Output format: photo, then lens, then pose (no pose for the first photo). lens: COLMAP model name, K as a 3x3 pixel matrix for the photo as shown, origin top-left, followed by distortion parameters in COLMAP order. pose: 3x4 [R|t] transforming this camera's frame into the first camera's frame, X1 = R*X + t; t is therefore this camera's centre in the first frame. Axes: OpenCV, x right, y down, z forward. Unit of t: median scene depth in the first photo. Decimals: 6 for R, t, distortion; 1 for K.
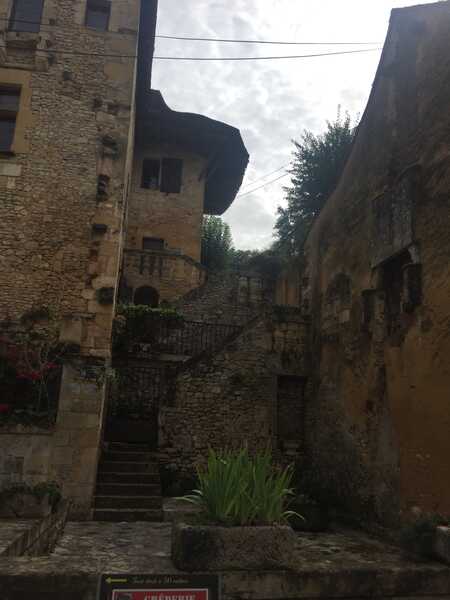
lens RADIAL K [[509.0, 0, 227.8], [0, 509.0, 300.4], [0, 0, 1]] dist [0.073299, -0.058182]
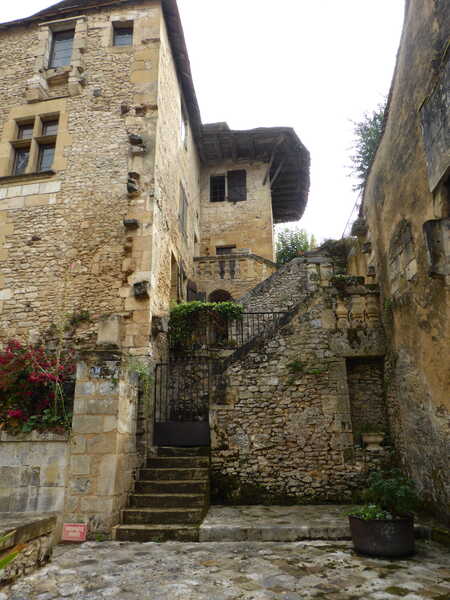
lens RADIAL K [[439.6, 0, 217.3], [0, 439.6, 296.7], [0, 0, 1]] dist [-0.043634, 0.033930]
pose [[0.954005, -0.141997, -0.264029, 0.104181], [0.126967, 0.989200, -0.073233, 0.075746], [0.271576, 0.036341, 0.961731, 0.251513]]
